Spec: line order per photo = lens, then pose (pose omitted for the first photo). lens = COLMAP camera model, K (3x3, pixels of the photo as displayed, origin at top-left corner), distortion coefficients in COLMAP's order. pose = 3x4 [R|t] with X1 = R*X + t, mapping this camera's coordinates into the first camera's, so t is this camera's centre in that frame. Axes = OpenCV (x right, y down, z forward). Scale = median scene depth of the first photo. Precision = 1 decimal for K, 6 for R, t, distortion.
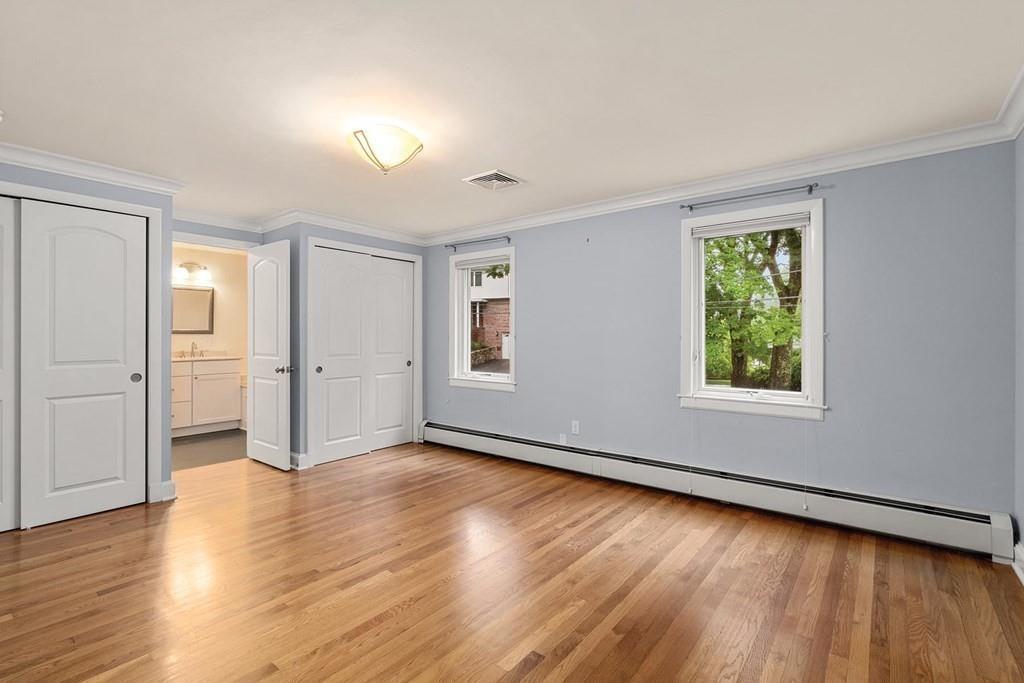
lens RADIAL K [[467.3, 0, 509.9], [0, 467.3, 328.3], [0, 0, 1]] dist [-0.002320, -0.000096]
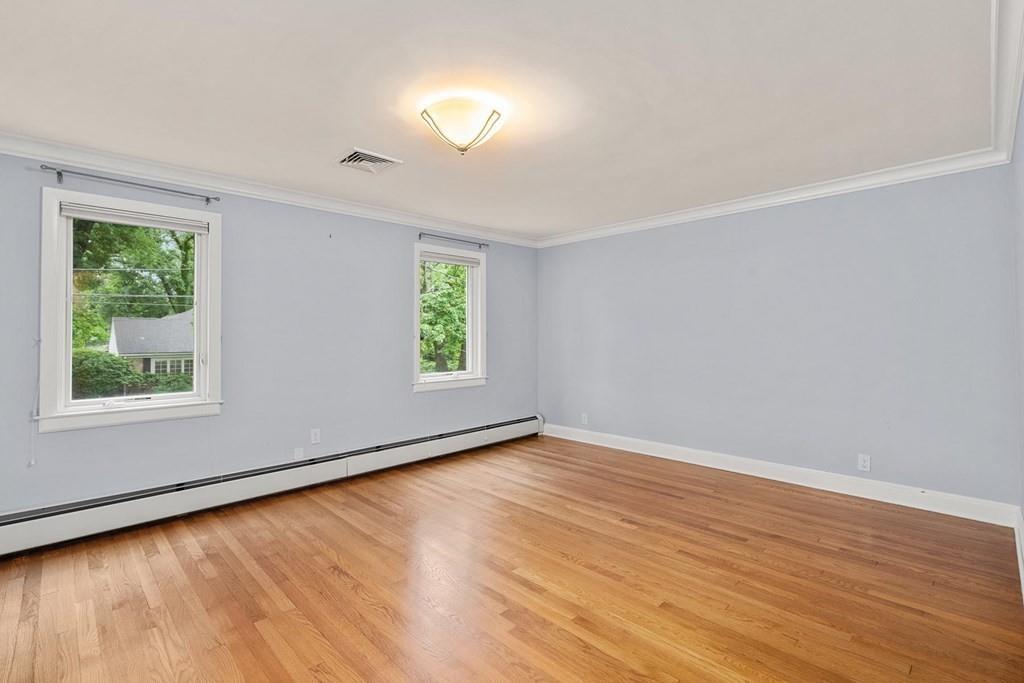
lens RADIAL K [[467.3, 0, 509.9], [0, 467.3, 328.3], [0, 0, 1]] dist [-0.002320, -0.000096]
pose [[0.125832, 0.013730, 0.991956, -0.838947], [-0.010489, 0.999867, -0.012509, 0.008284], [-0.991996, -0.008831, 0.125960, 0.587619]]
